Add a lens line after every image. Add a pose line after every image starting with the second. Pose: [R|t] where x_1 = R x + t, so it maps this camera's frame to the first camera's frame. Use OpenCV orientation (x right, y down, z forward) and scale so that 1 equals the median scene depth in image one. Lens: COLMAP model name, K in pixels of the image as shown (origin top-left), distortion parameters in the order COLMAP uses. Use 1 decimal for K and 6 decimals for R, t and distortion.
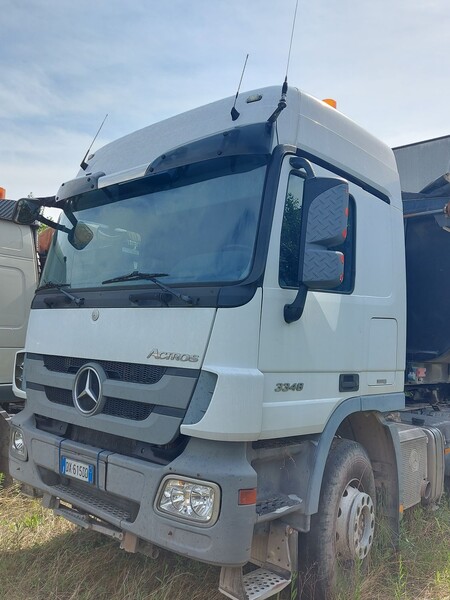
lens RADIAL K [[511.7, 0, 228.4], [0, 511.7, 303.1], [0, 0, 1]] dist [0.075265, -0.053726]
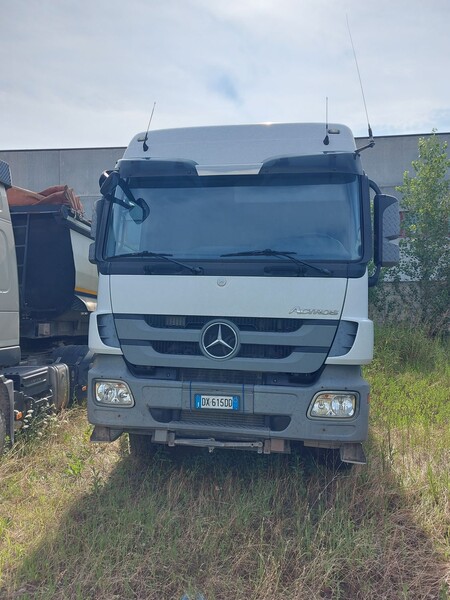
lens RADIAL K [[432.2, 0, 226.7], [0, 432.2, 303.4], [0, 0, 1]] dist [0.073124, -0.034316]
pose [[0.843260, -0.010382, 0.537405, -0.813157], [-0.026933, 0.997741, 0.061537, 0.011395], [-0.536830, -0.066365, 0.841076, 0.100087]]
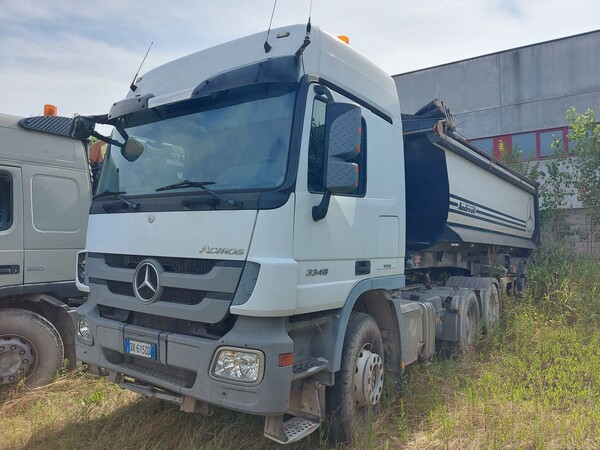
lens RADIAL K [[432.2, 0, 317.7], [0, 432.2, 225.8], [0, 0, 1]] dist [0.073124, -0.034316]
pose [[0.990956, -0.024797, 0.131879, -0.014958], [0.018835, 0.998752, 0.046264, 0.001863], [-0.132862, -0.043362, 0.990186, -0.033850]]
